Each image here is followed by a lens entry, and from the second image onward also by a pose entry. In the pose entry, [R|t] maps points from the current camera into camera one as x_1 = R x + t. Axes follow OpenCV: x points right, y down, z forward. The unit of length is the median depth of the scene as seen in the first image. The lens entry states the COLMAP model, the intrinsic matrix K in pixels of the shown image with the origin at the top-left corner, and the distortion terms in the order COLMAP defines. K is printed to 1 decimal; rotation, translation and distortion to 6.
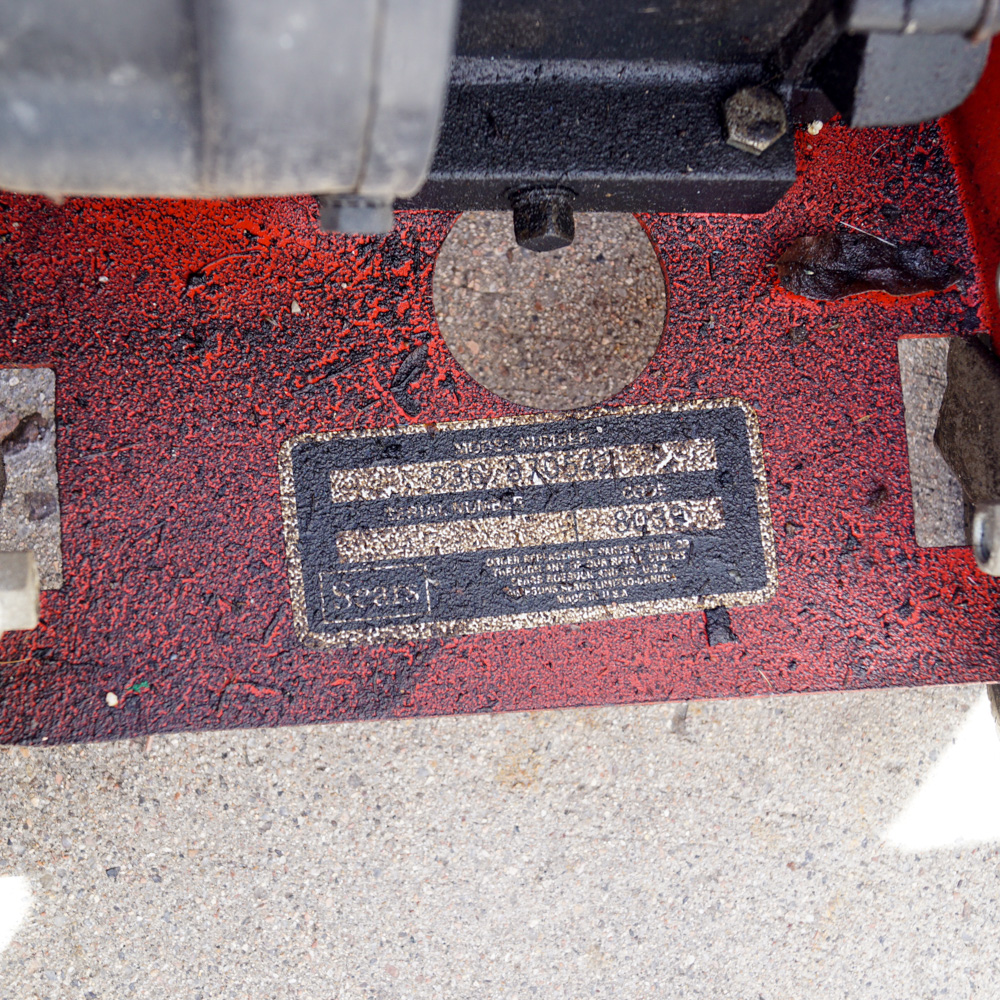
lens RADIAL K [[1870.3, 0, 501.3], [0, 1870.3, 502.0], [0, 0, 1]] dist [-0.054529, 0.000000]
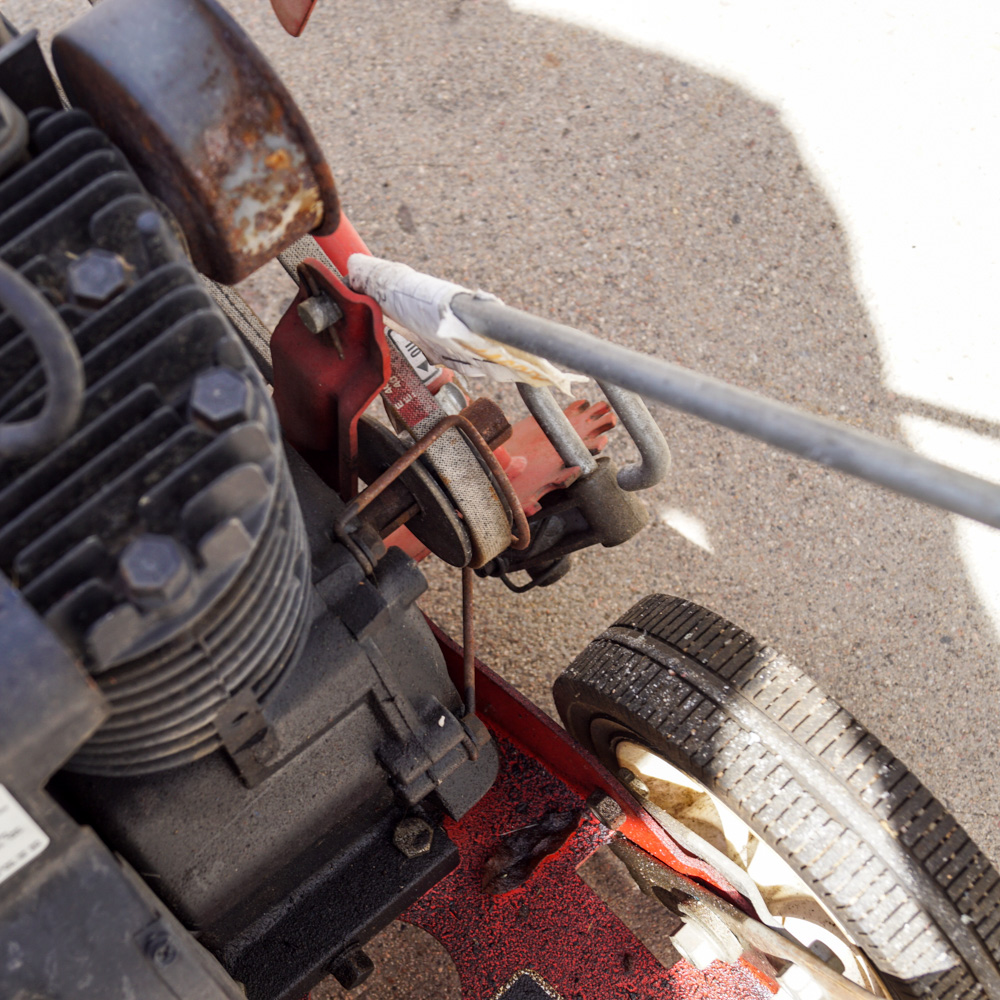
lens RADIAL K [[1870.3, 0, 497.0], [0, 1870.3, 498.3], [0, 0, 1]] dist [-0.054529, 0.000000]
pose [[0.772894, -0.623665, 0.116946, 0.177028], [0.633953, 0.751063, -0.184416, -0.076726], [0.027180, 0.216672, 0.975866, -0.623055]]
